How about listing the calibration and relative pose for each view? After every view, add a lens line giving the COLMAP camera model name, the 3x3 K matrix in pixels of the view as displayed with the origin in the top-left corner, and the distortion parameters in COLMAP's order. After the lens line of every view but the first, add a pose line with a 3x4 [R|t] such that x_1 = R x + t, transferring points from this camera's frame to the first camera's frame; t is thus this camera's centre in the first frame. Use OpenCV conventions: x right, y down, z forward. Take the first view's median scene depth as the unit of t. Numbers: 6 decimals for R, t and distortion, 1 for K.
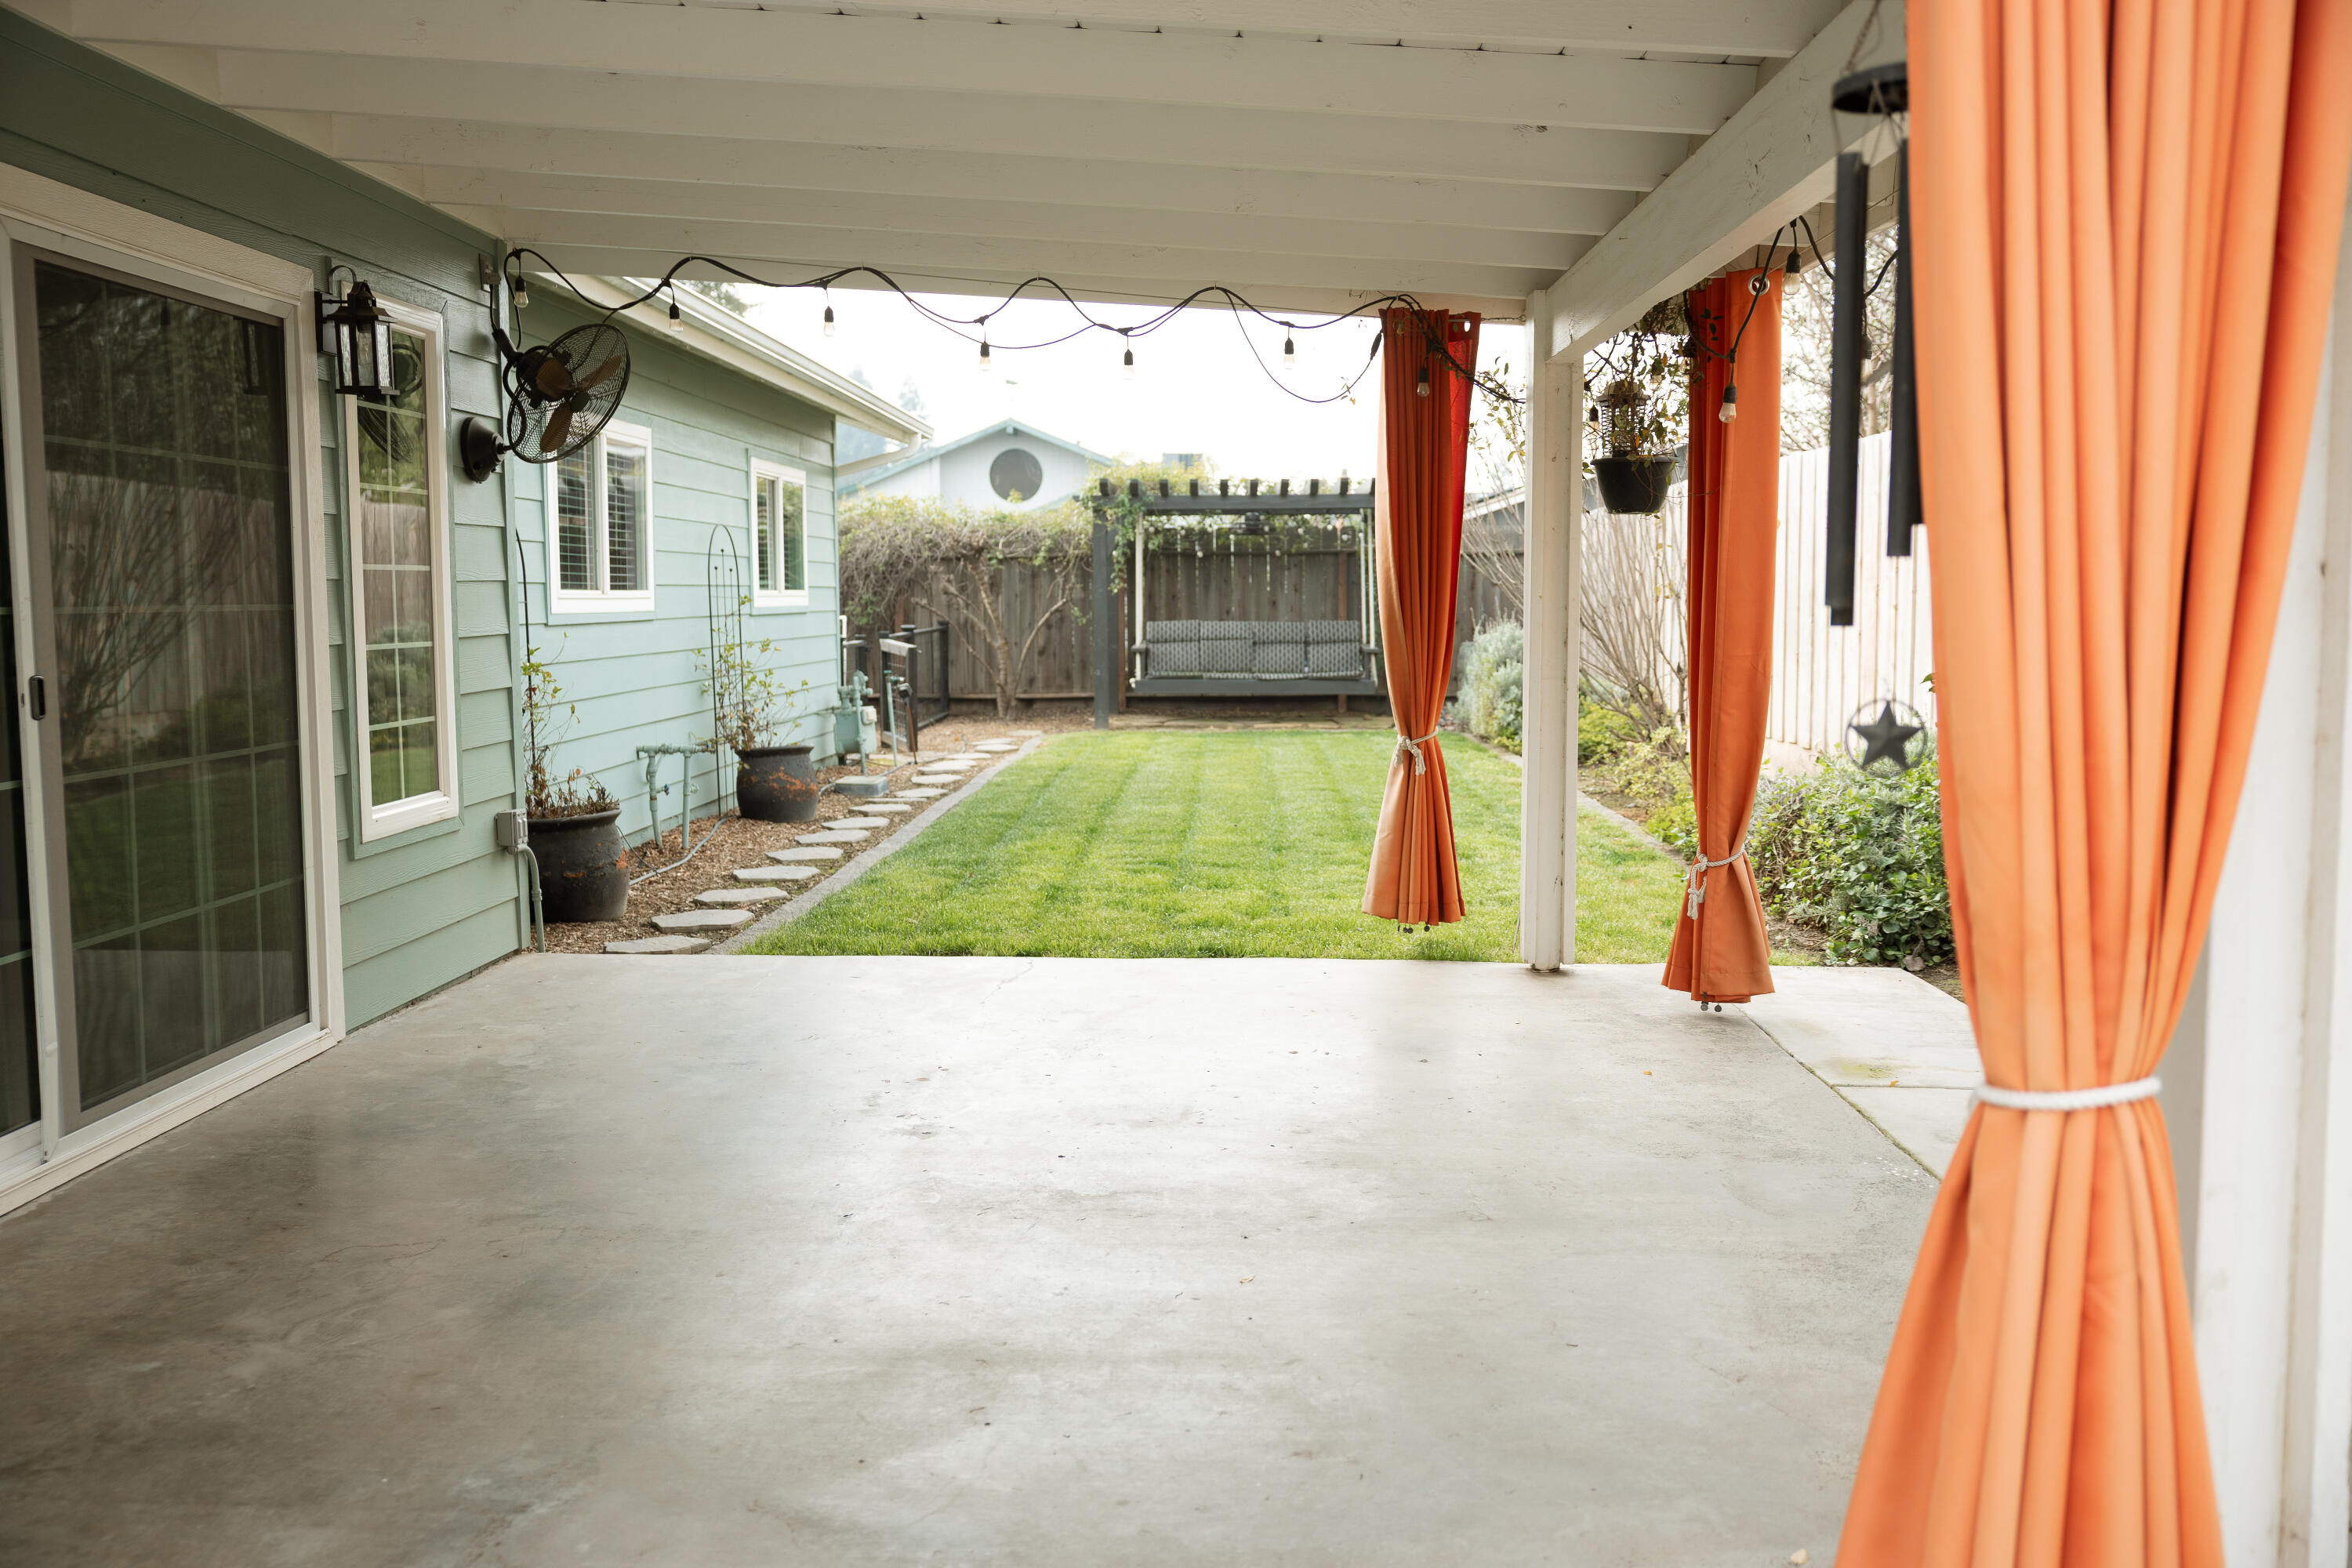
lens RADIAL K [[2002.0, 0, 1176.0], [0, 2002.0, 784.0], [0, 0, 1]] dist [-0.001812, -0.002361]
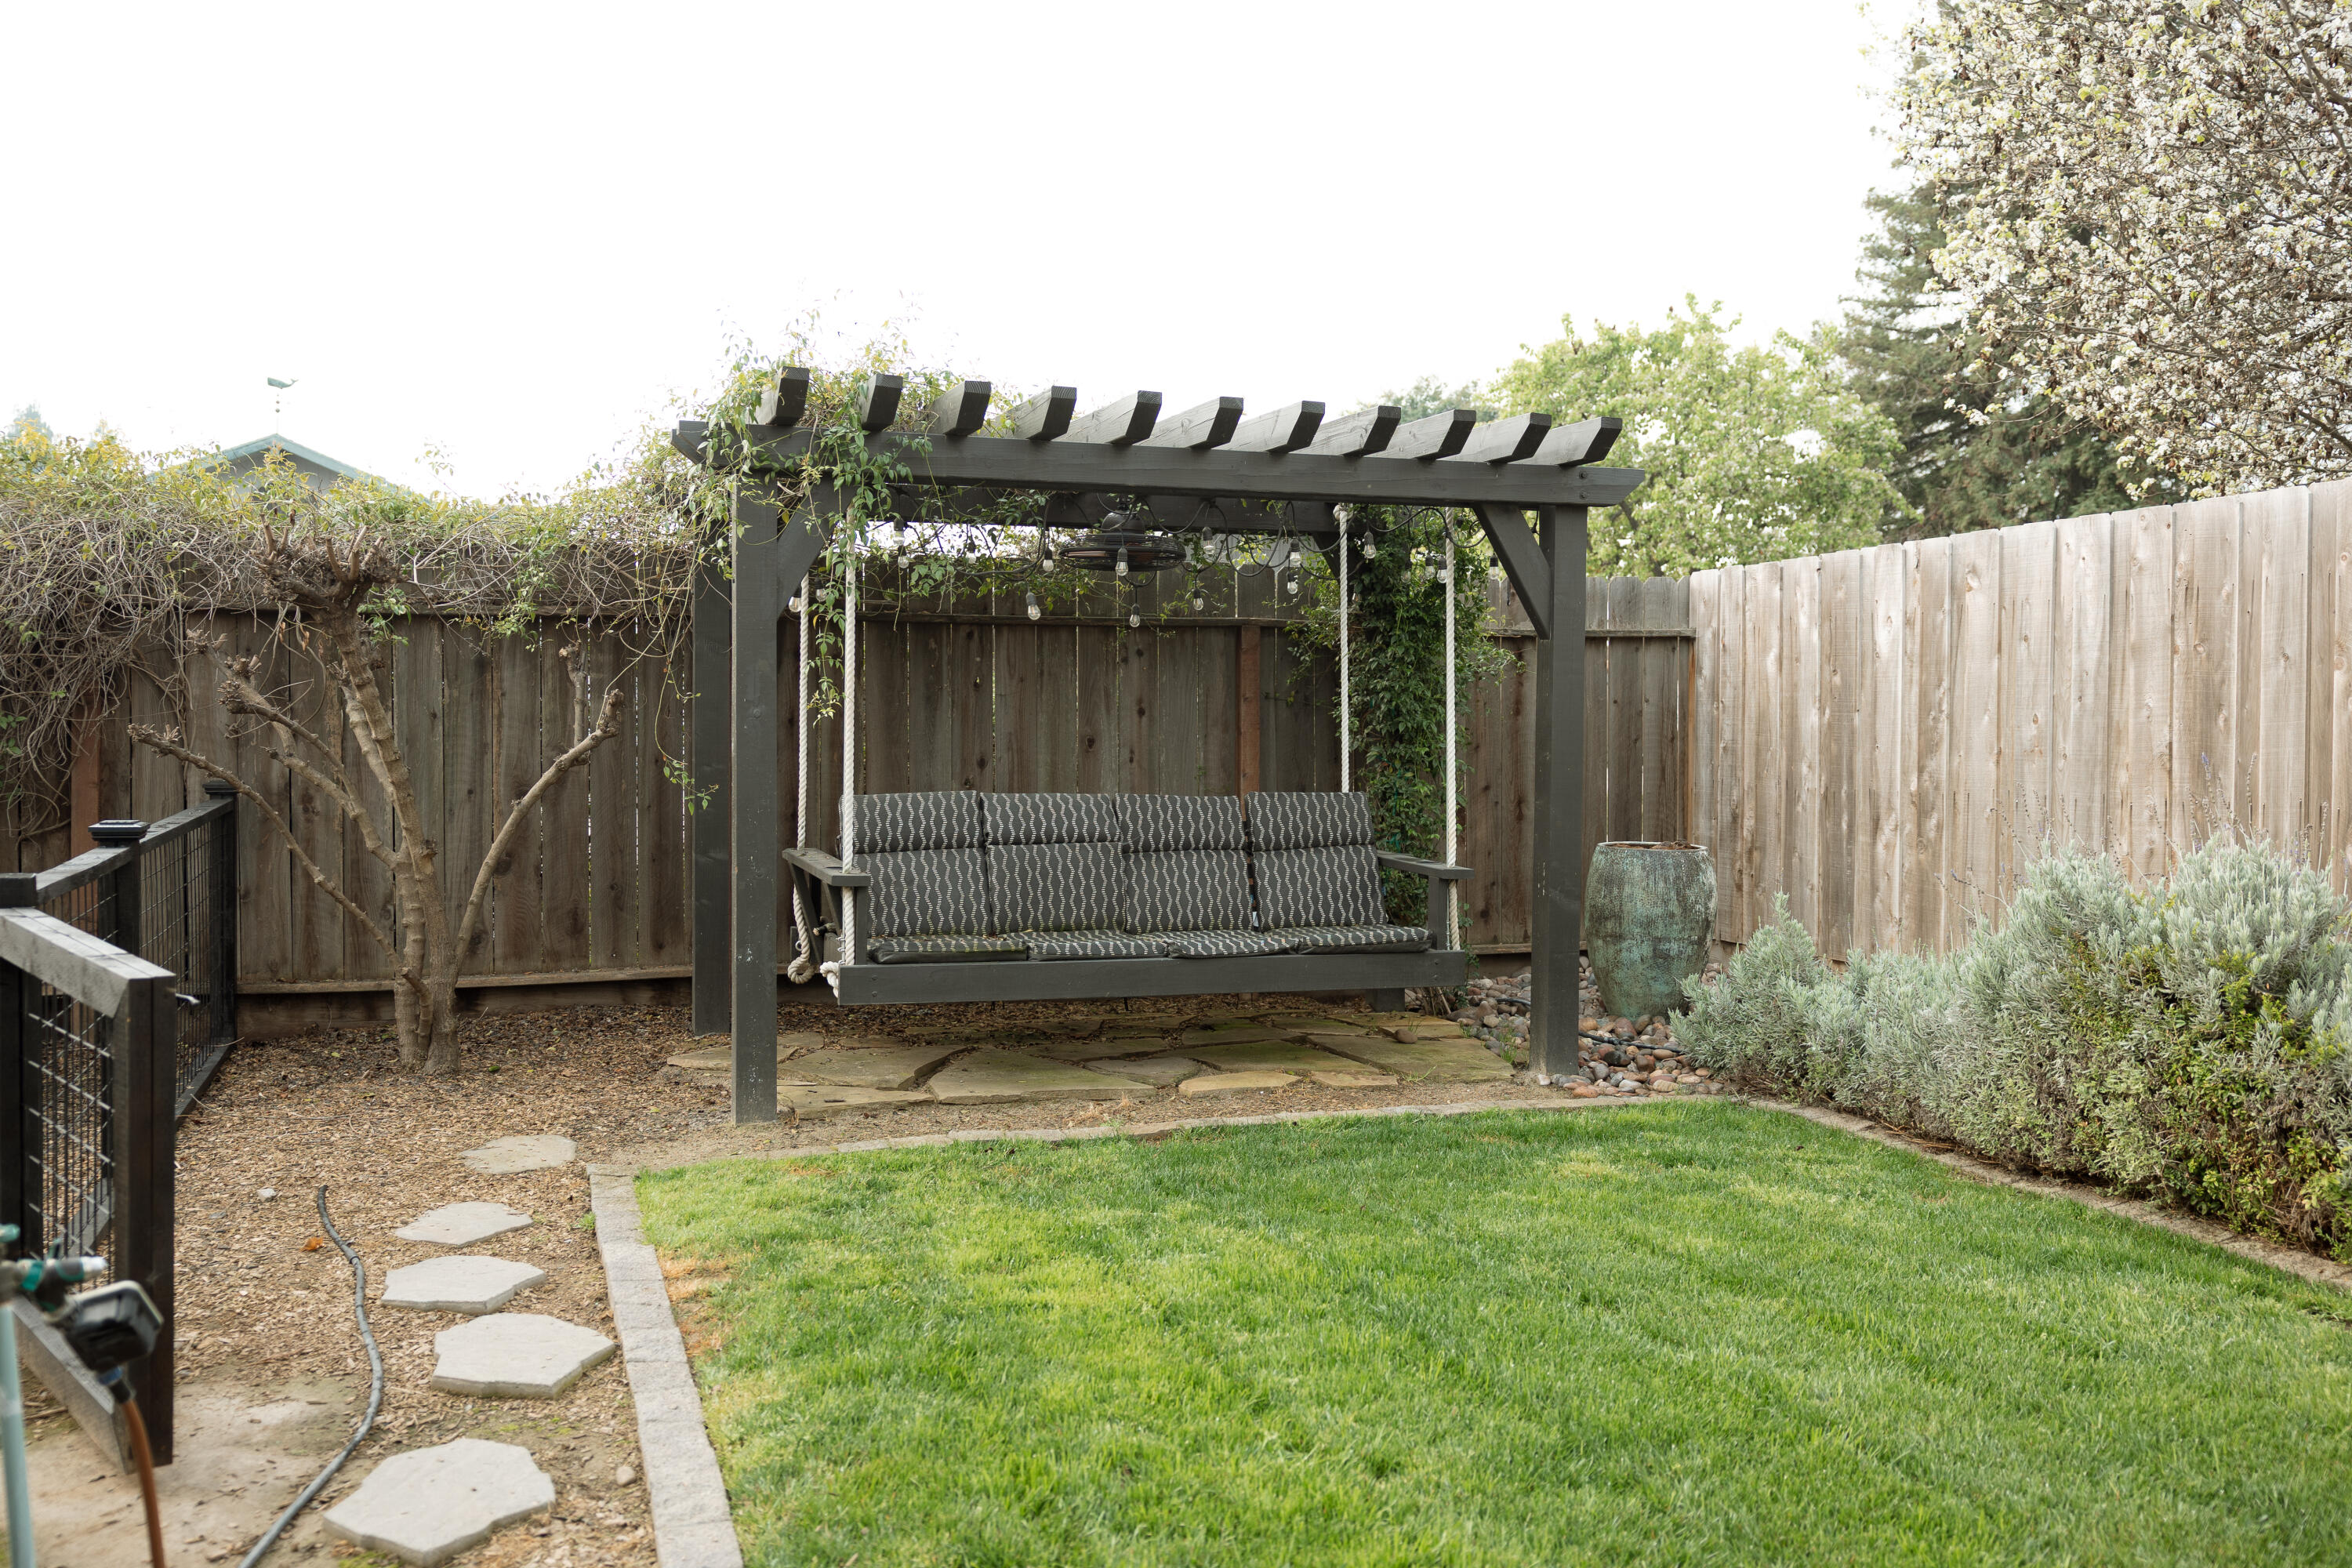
lens RADIAL K [[2002.0, 0, 1176.0], [0, 2002.0, 784.0], [0, 0, 1]] dist [-0.001812, -0.002361]
pose [[0.935817, 0.001036, 0.352485, -0.083341], [0.018281, 0.998507, -0.051467, -0.060410], [-0.352013, 0.054607, 0.934401, 0.608918]]
